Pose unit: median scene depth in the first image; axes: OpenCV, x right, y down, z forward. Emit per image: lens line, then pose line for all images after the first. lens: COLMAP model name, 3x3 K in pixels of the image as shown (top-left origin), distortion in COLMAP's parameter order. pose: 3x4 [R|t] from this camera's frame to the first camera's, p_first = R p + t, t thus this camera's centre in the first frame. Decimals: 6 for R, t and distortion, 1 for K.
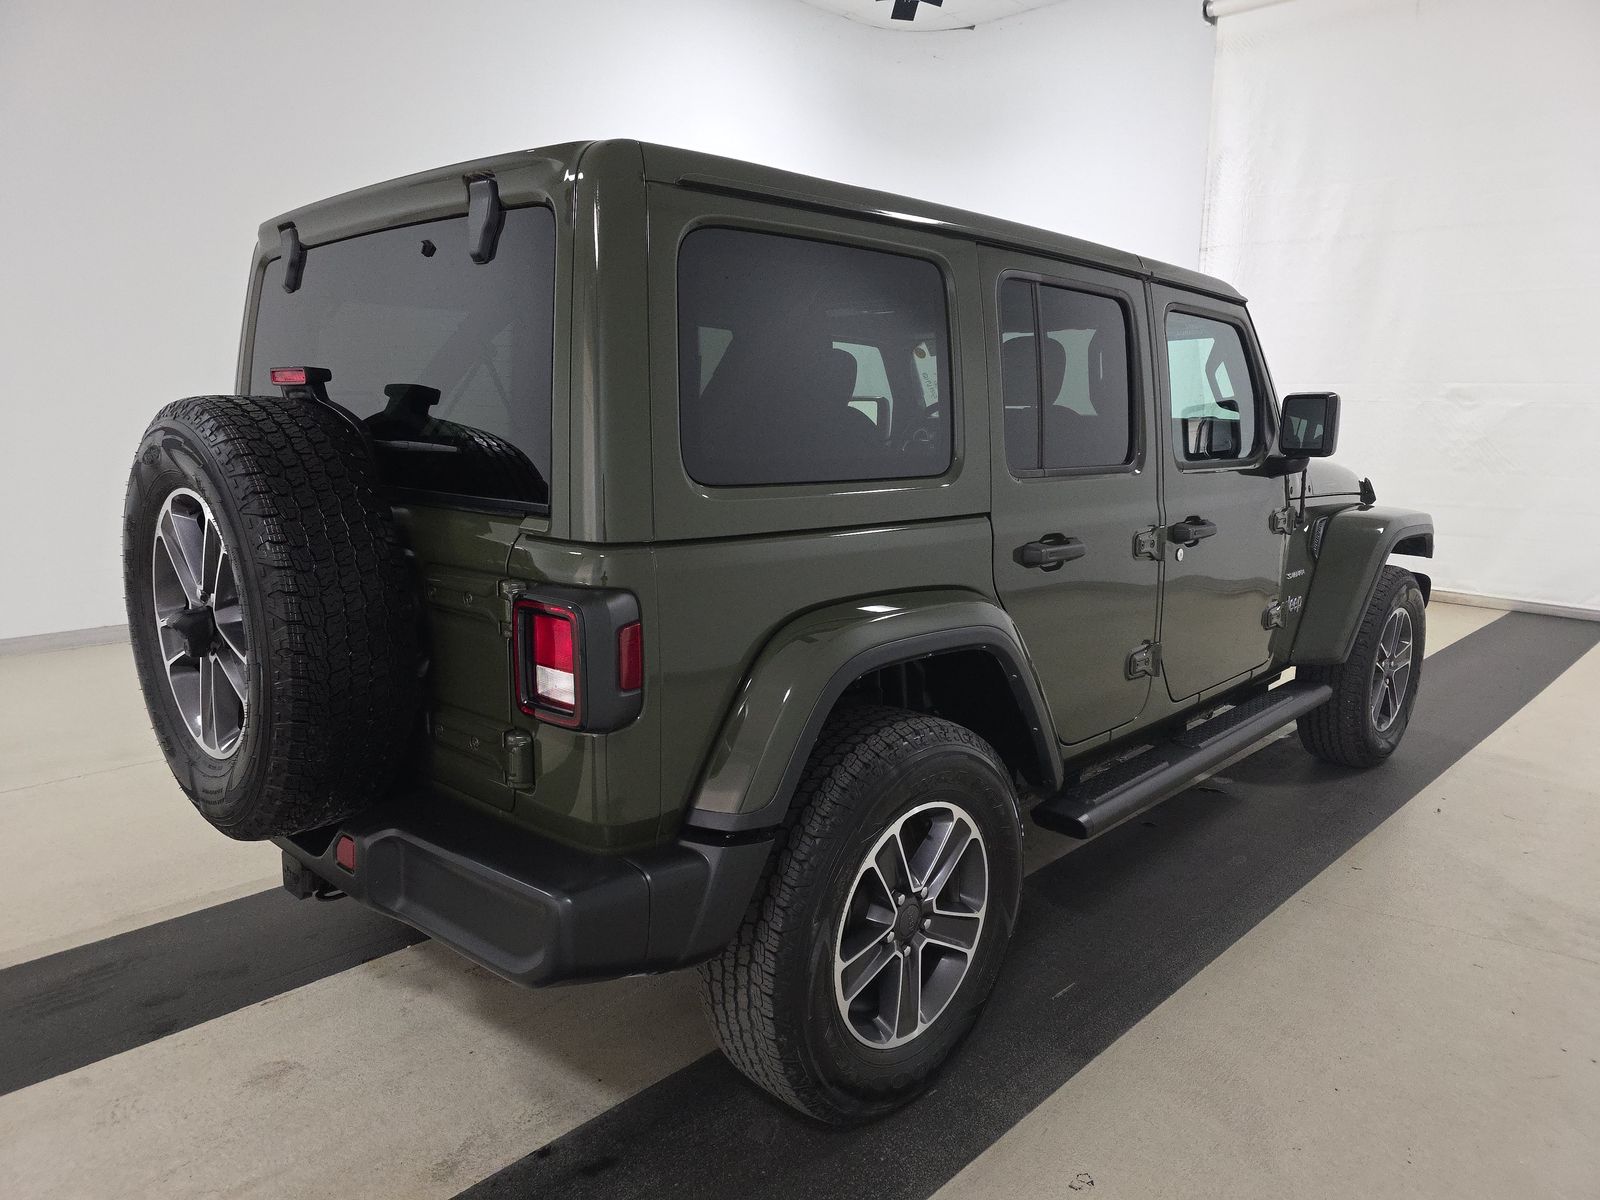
lens RADIAL K [[1055.4, 0, 800.0], [0, 1055.4, 600.0], [0, 0, 1]] dist [0.002649, -0.019418]
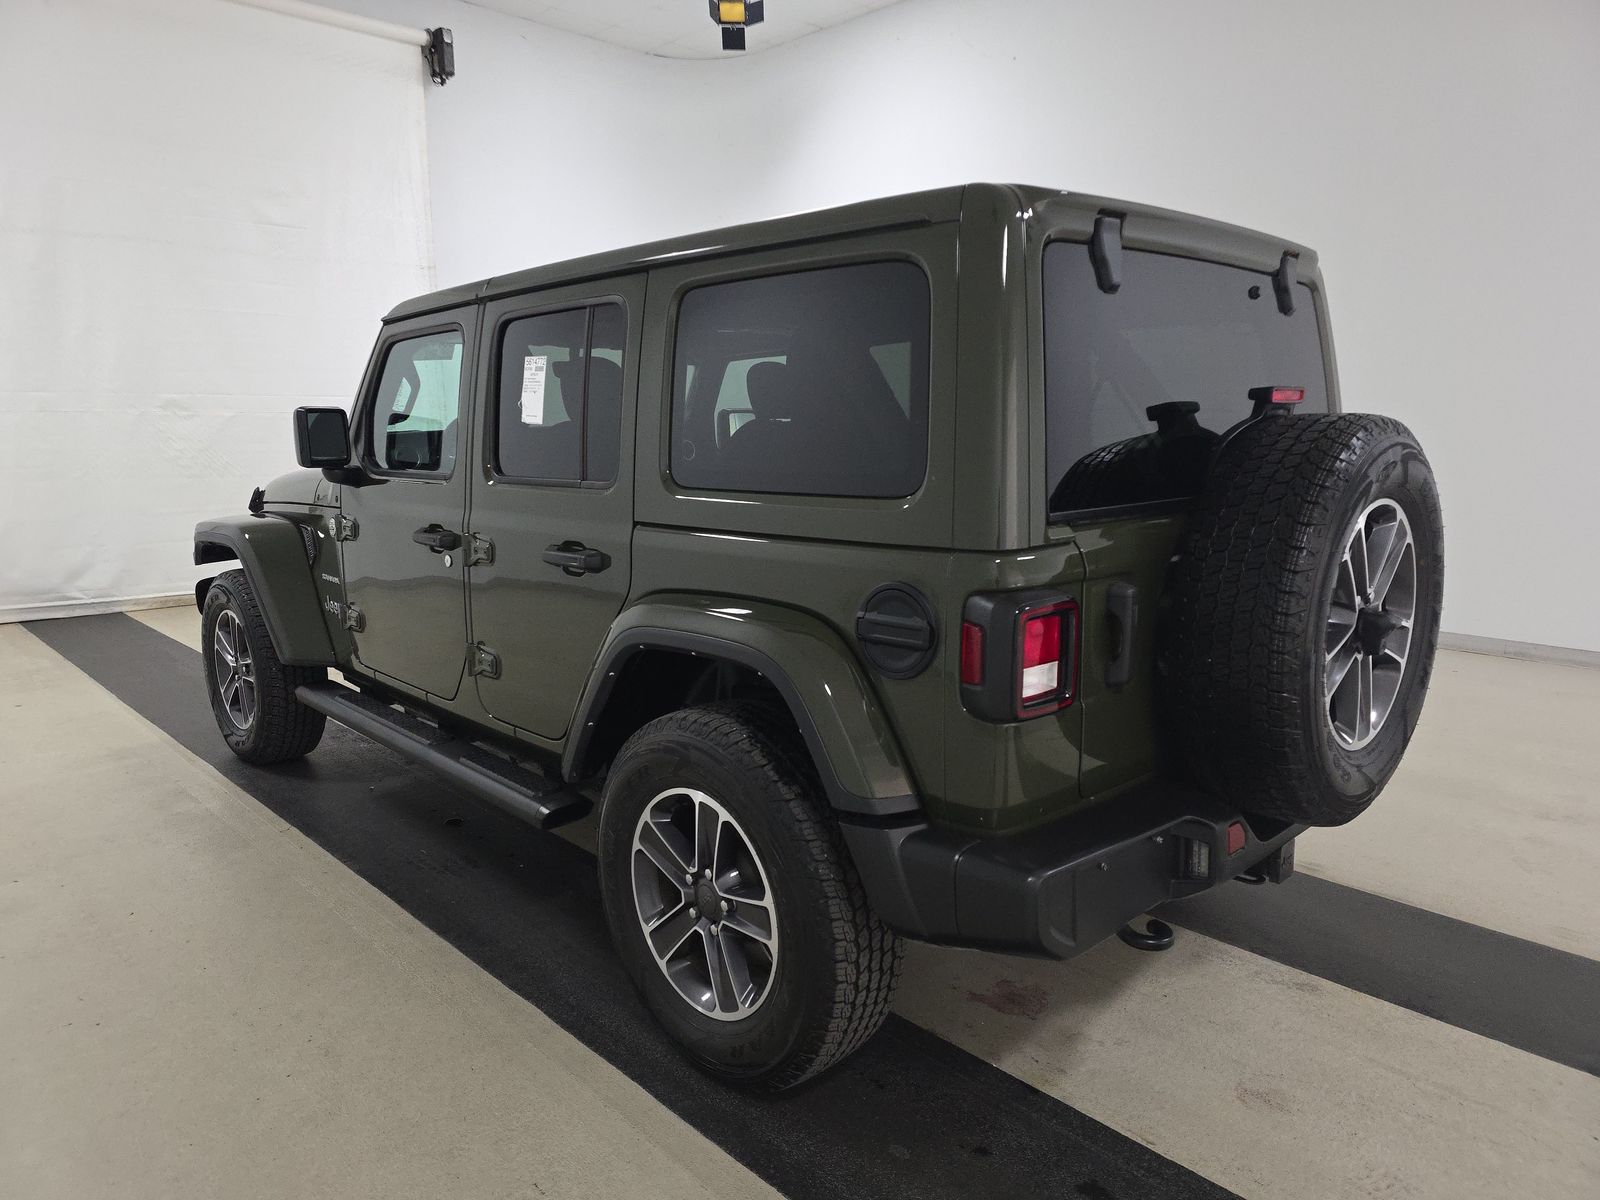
lens RADIAL K [[1058.0, 0, 792.9], [0, 1058.0, 599.7], [0, 0, 1]] dist [0.002297, -0.001933]
pose [[0.061972, -0.179685, 0.981770, -1.358282], [0.187848, 0.968182, 0.165341, -0.239637], [-0.980241, 0.174177, 0.093754, 1.200606]]
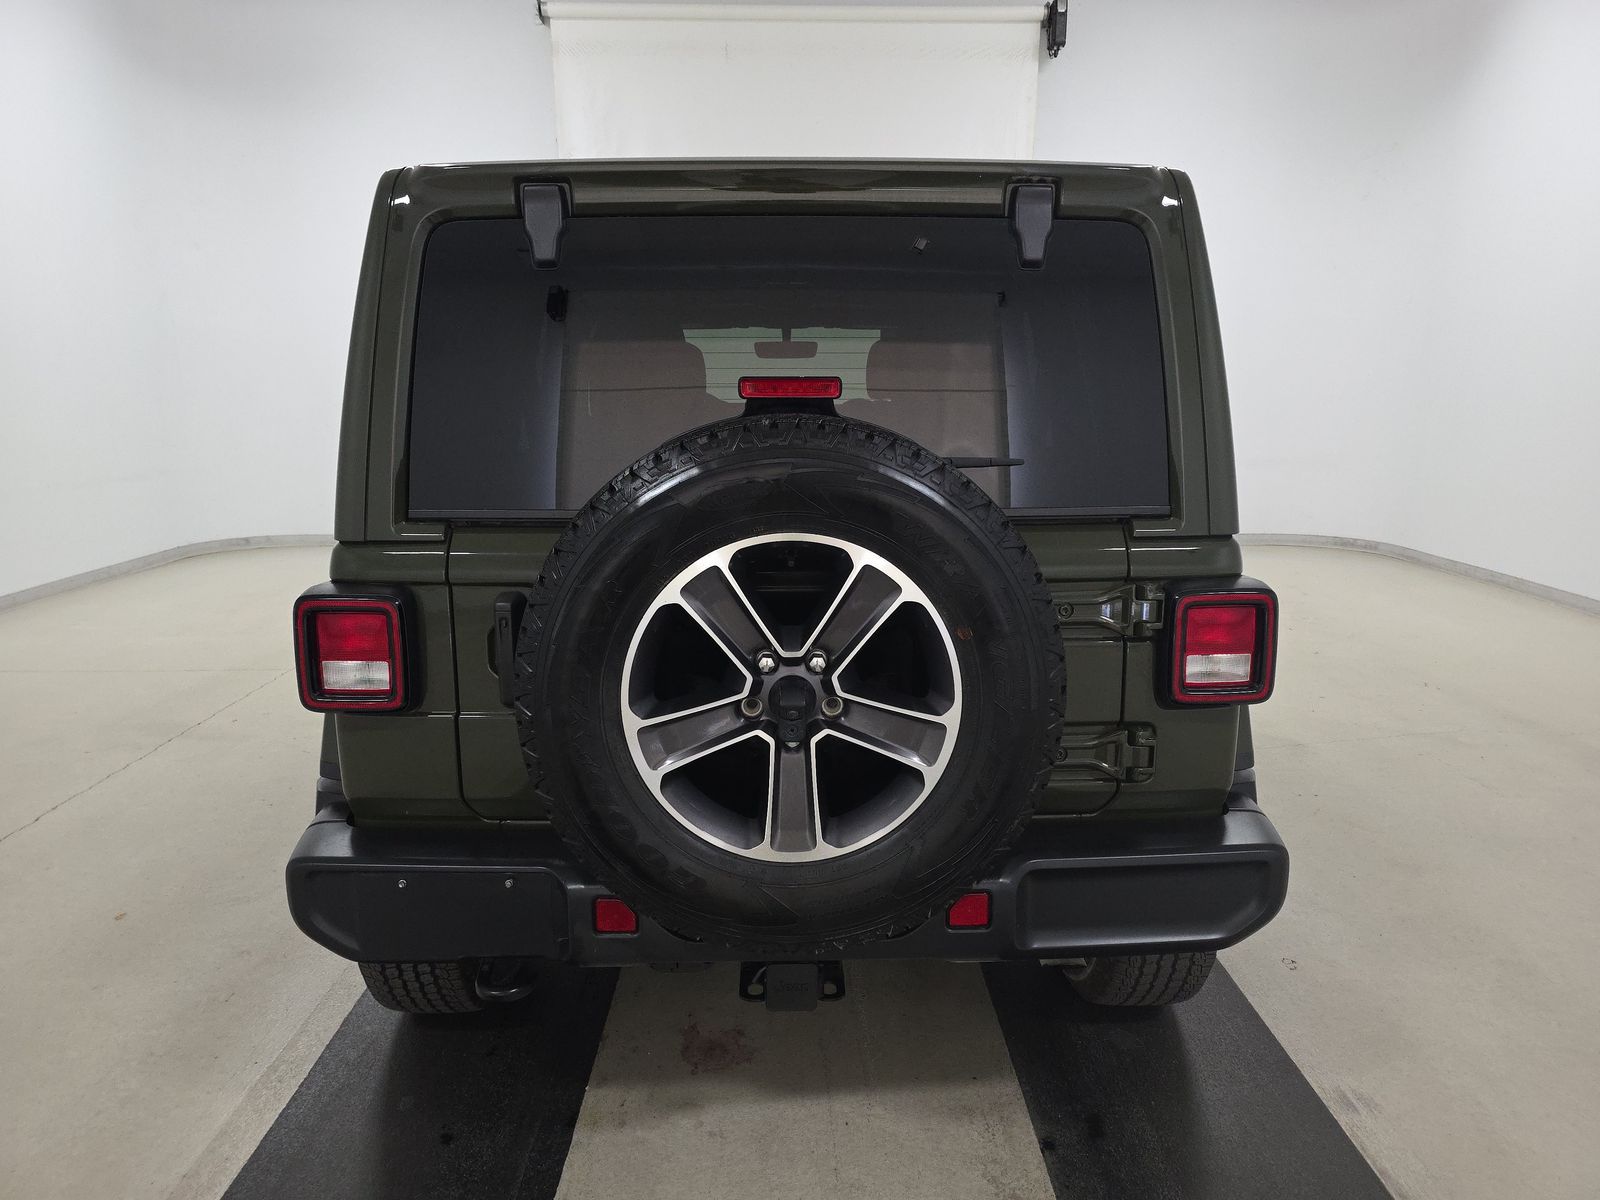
lens RADIAL K [[1058.0, 0, 792.9], [0, 1058.0, 599.7], [0, 0, 1]] dist [0.002297, -0.001933]
pose [[0.715966, -0.146970, 0.682489, -0.895994], [0.134823, 0.988295, 0.071387, -0.089960], [-0.684992, 0.040905, 0.727401, 0.344610]]
